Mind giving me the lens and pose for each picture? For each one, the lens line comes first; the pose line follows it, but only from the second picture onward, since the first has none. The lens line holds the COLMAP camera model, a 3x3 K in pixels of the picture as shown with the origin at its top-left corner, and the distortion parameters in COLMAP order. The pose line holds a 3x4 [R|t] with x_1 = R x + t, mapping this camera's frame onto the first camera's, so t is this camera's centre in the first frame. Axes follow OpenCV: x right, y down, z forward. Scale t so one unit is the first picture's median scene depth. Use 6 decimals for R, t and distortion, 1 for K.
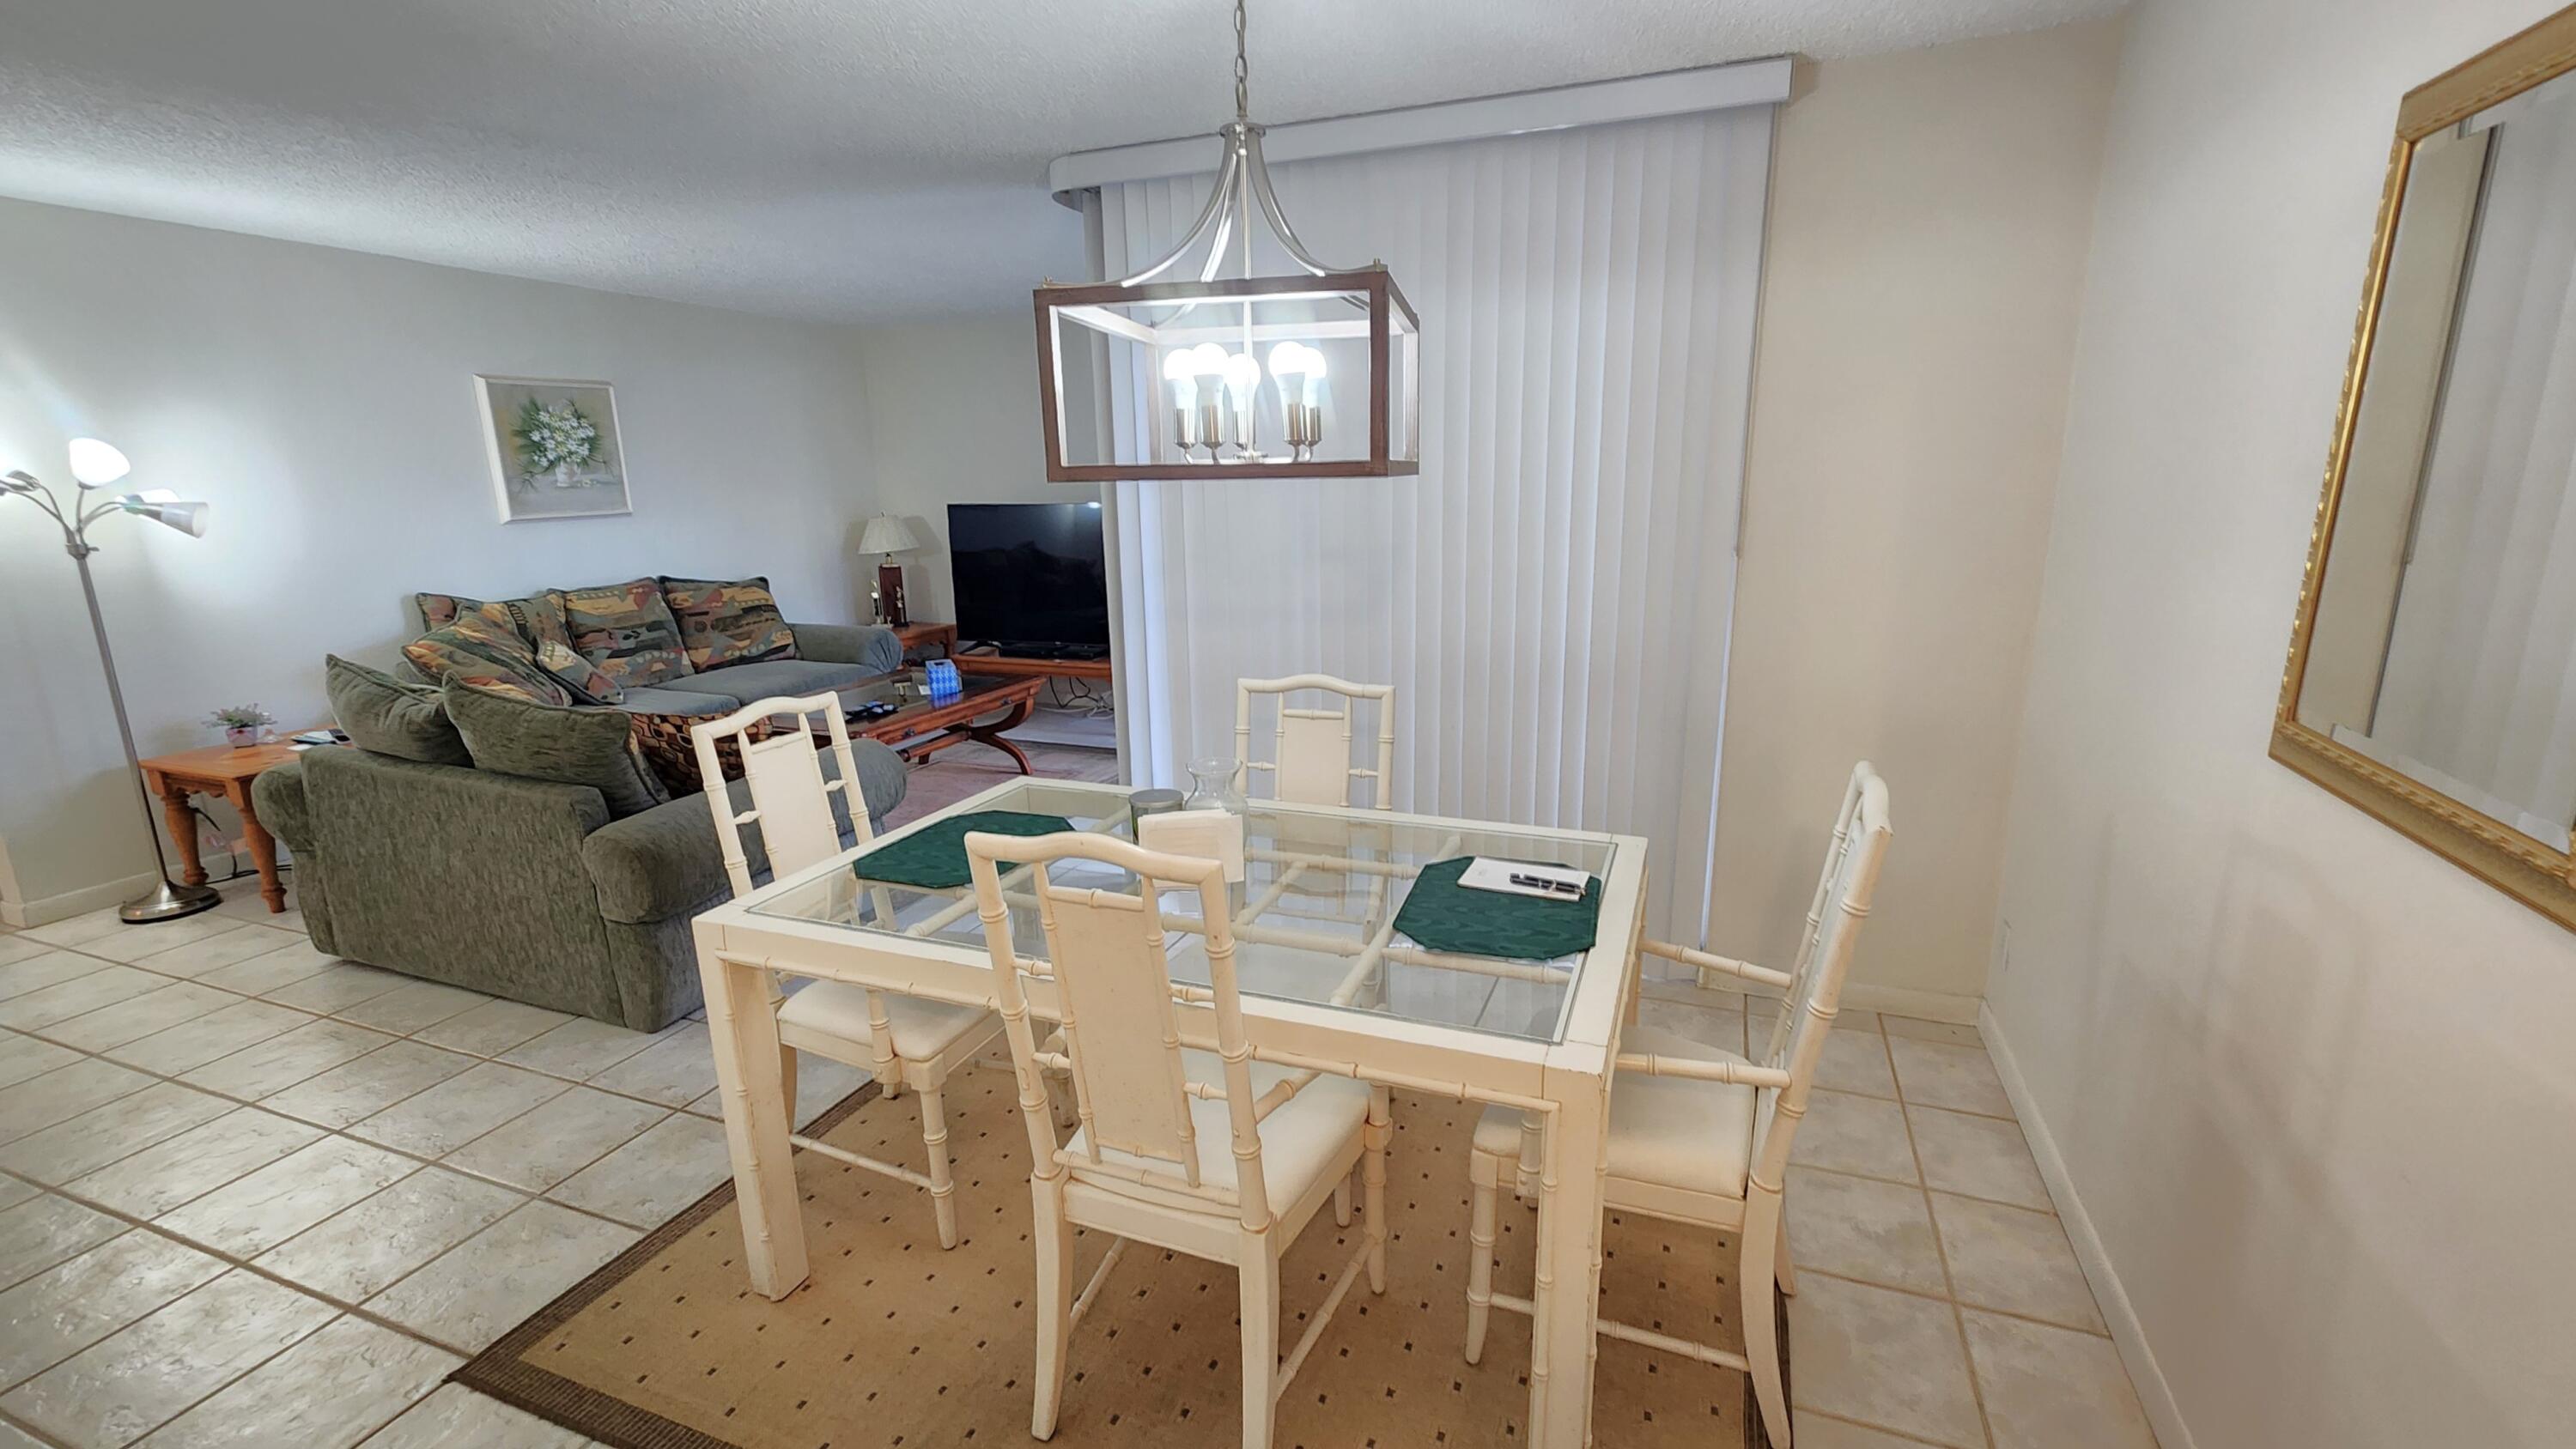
lens RADIAL K [[1092.4, 0, 1293.9], [0, 1092.4, 729.9], [0, 0, 1]] dist [0.002701, 0.000510]
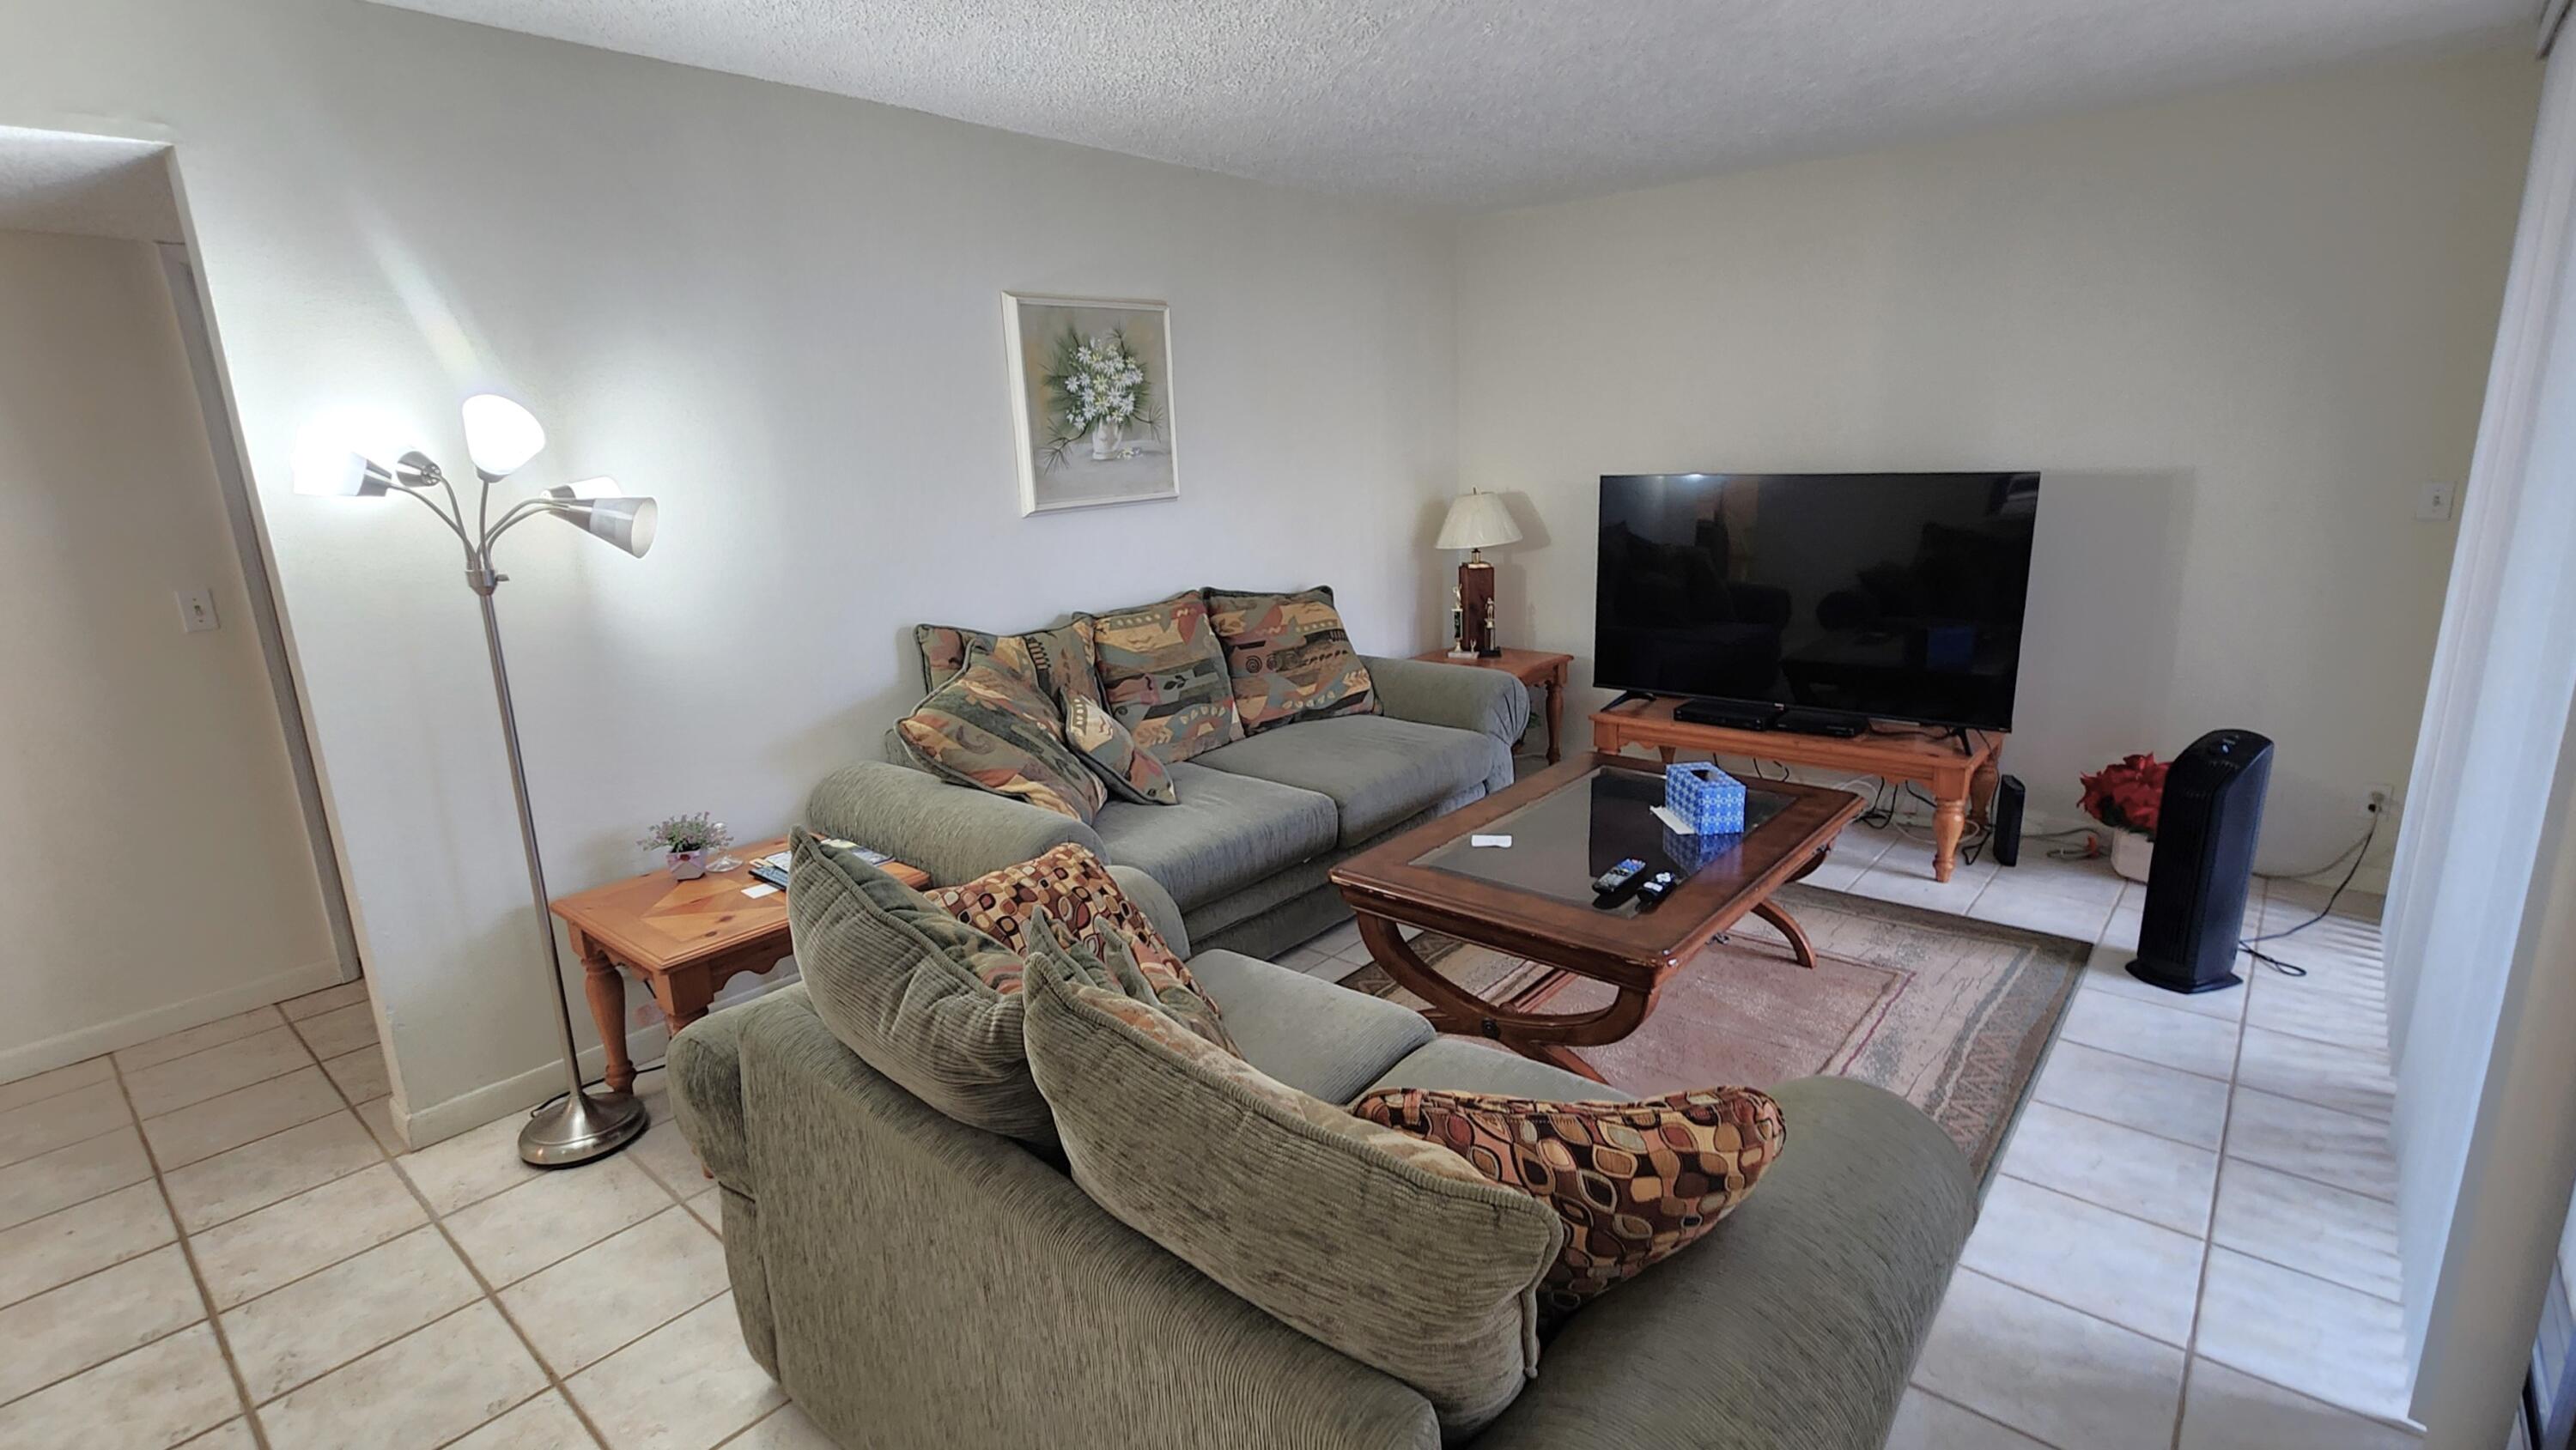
lens RADIAL K [[1180.5, 0, 1288.2], [0, 1180.5, 721.7], [0, 0, 1]] dist [-0.013274, -0.000615]
pose [[0.942111, 0.058822, -0.330101, -0.323291], [-0.055242, 0.998268, 0.020225, -0.086313], [0.330719, -0.000819, 0.943729, 0.370591]]
